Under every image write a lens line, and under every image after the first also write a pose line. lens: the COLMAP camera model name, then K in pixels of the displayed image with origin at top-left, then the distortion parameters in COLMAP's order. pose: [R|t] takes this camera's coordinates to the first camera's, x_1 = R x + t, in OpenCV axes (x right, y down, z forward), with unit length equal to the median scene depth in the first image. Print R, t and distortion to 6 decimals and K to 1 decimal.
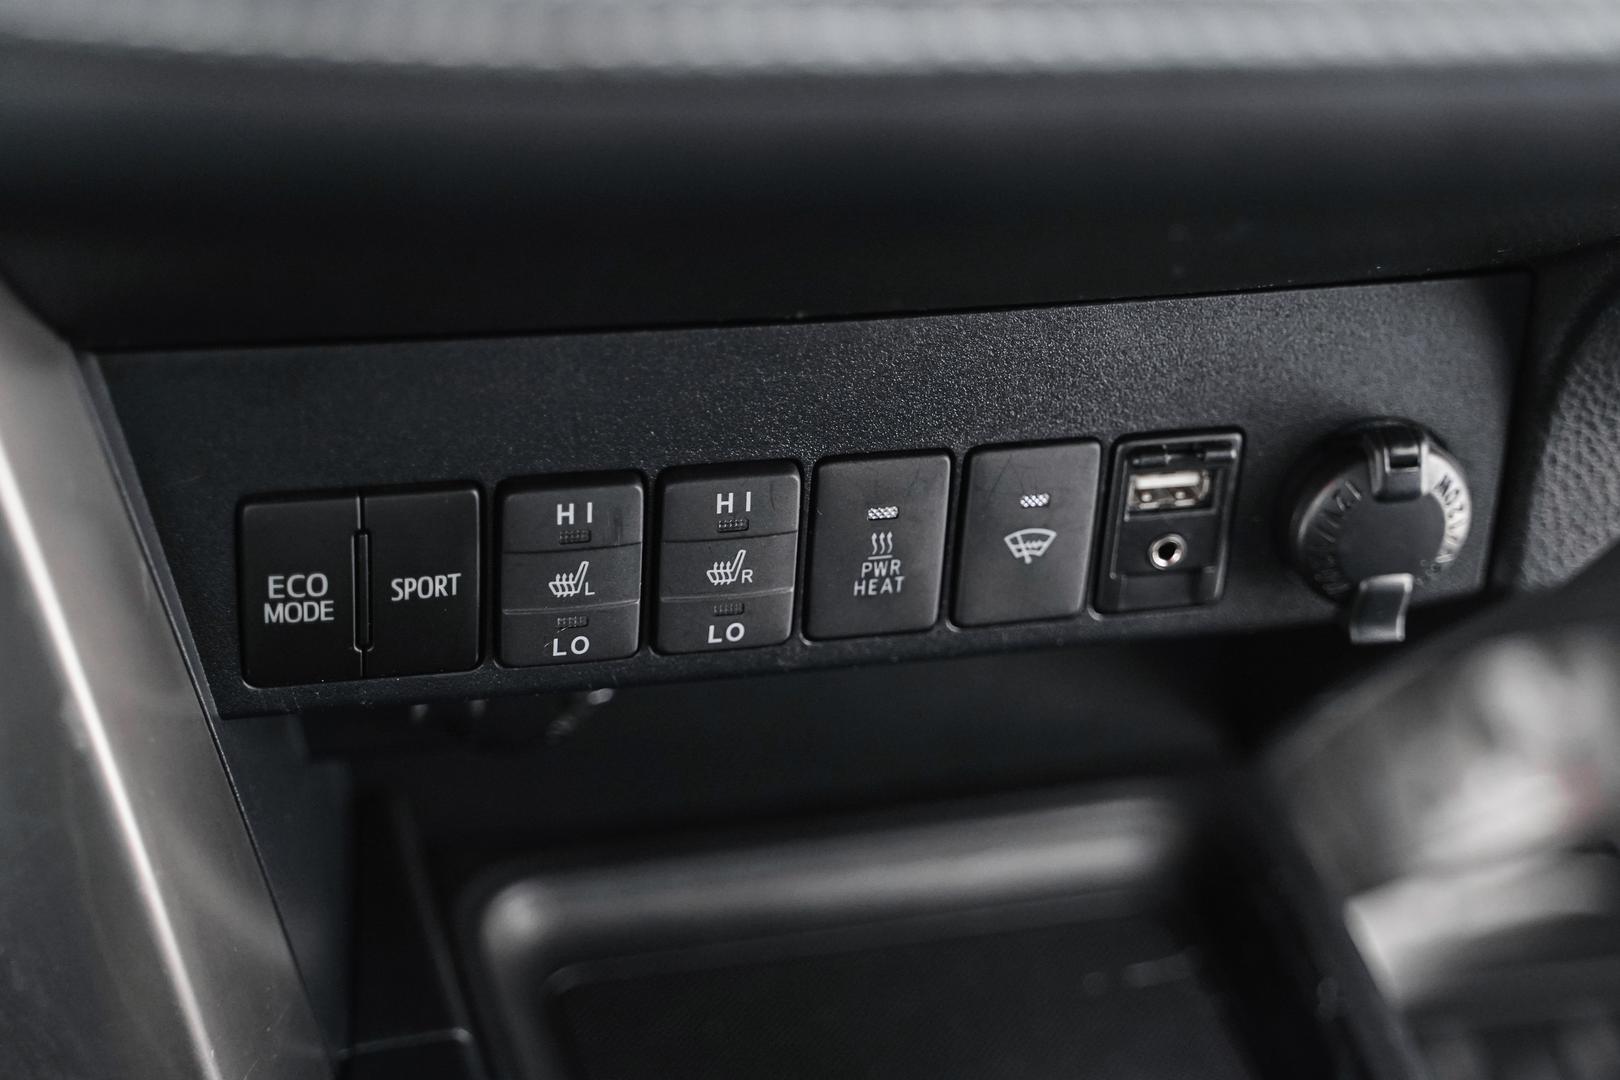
lens RADIAL K [[2671.7, 0, 810.0], [0, 2671.7, 540.0], [0, 0, 1]] dist [0.006255, 0.005678]
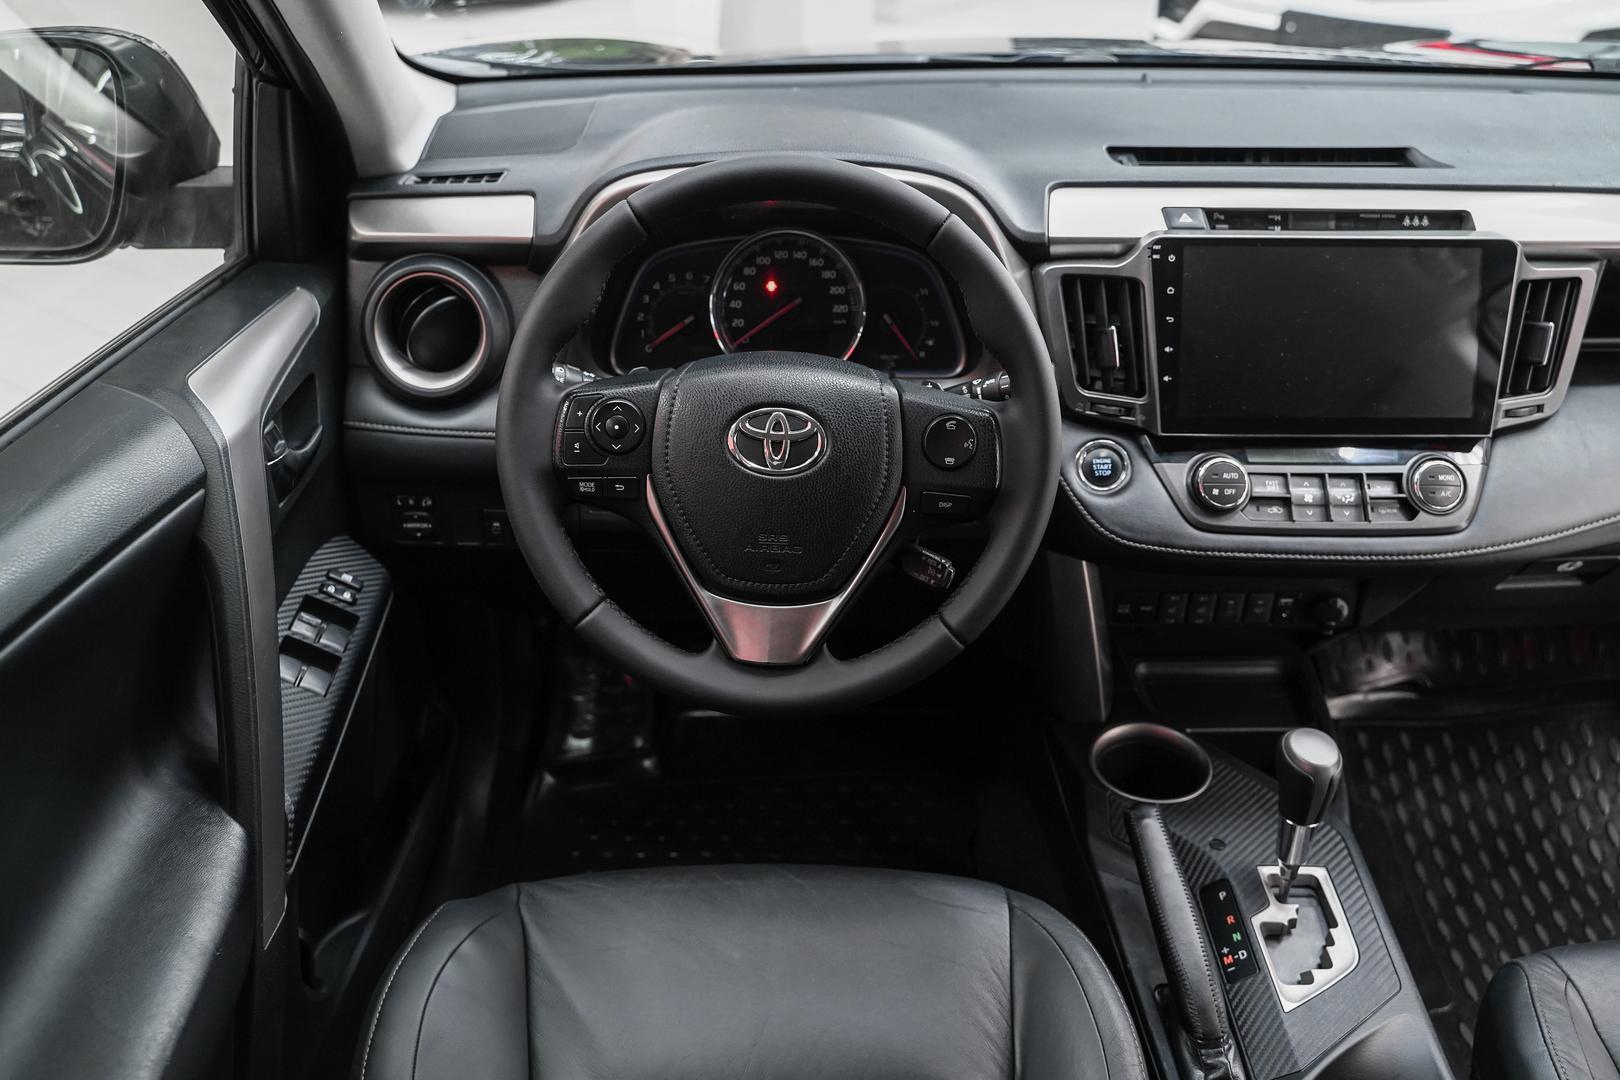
lens RADIAL K [[1271.4, 0, 829.0], [0, 1271.4, 521.1], [0, 0, 1]] dist [-0.006537, 0.011554]
pose [[0.966764, 0.082962, -0.241836, -0.150942], [-0.077532, 0.996479, 0.031902, -0.192270], [0.243632, -0.012091, 0.969792, -1.694945]]
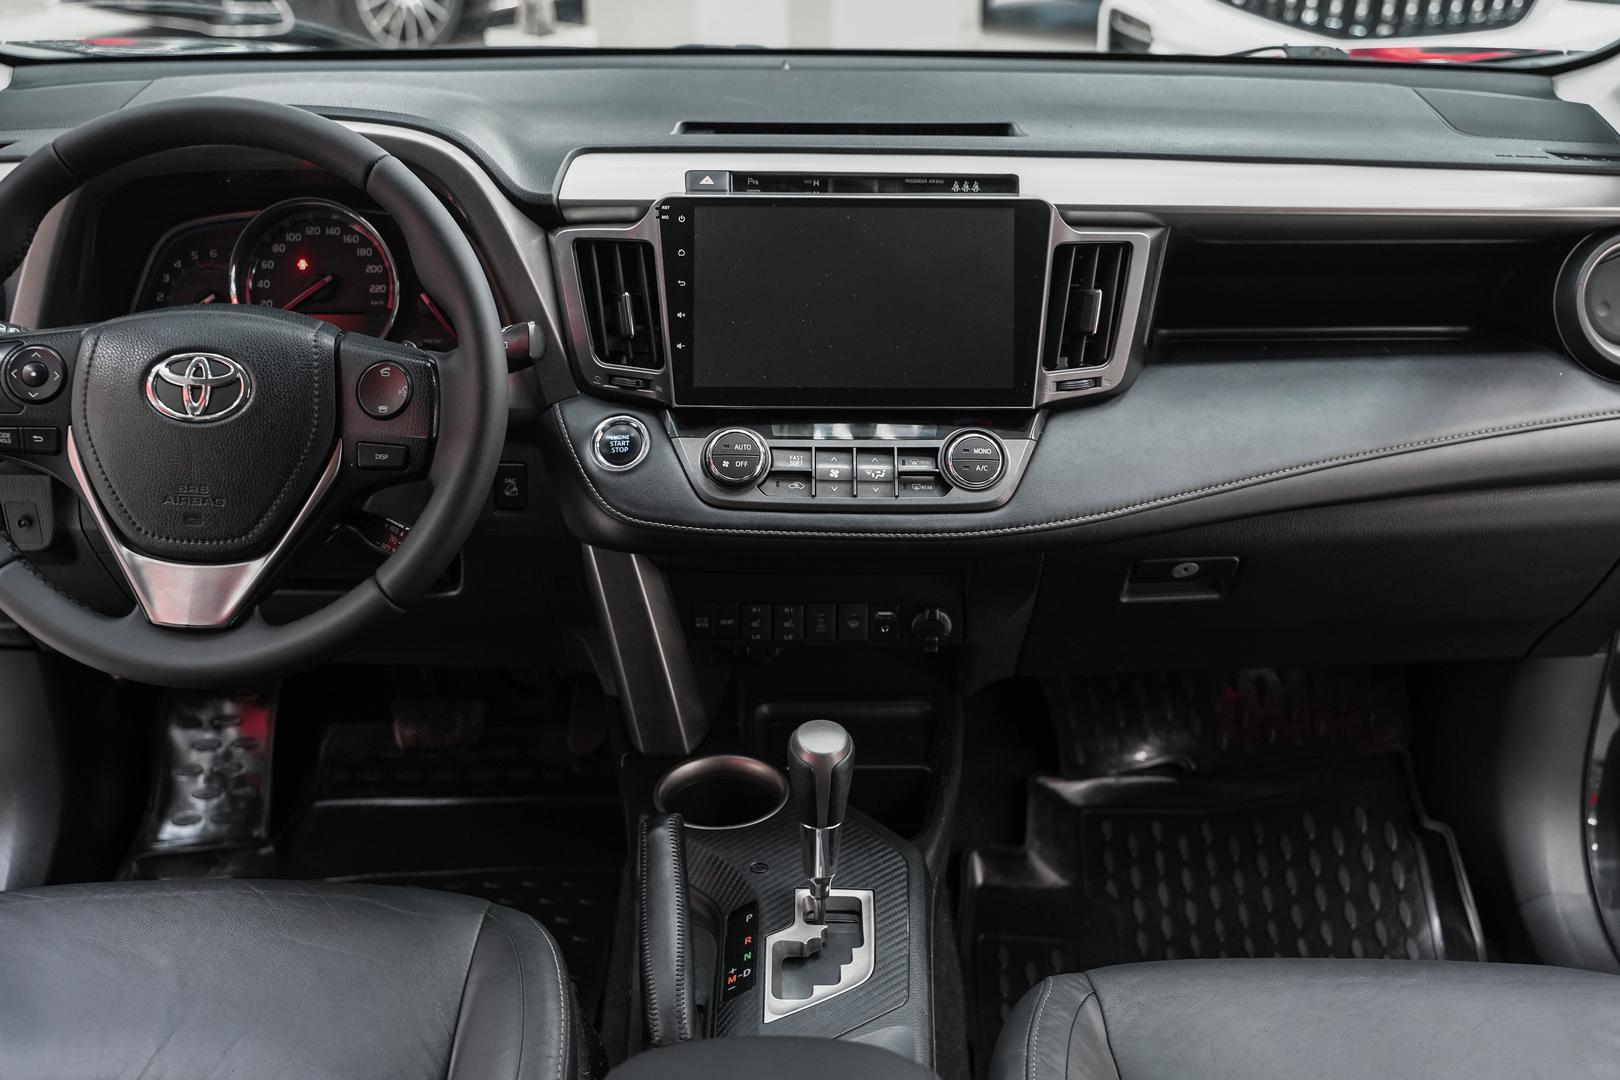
lens RADIAL K [[1644.4, 0, 815.8], [0, 1644.4, 535.4], [0, 0, 1]] dist [0.006620, -0.002668]
pose [[0.965991, 0.055090, -0.252639, 0.760752], [-0.077494, 0.993810, -0.079599, 0.084577], [0.246690, 0.096470, 0.964281, -1.890117]]
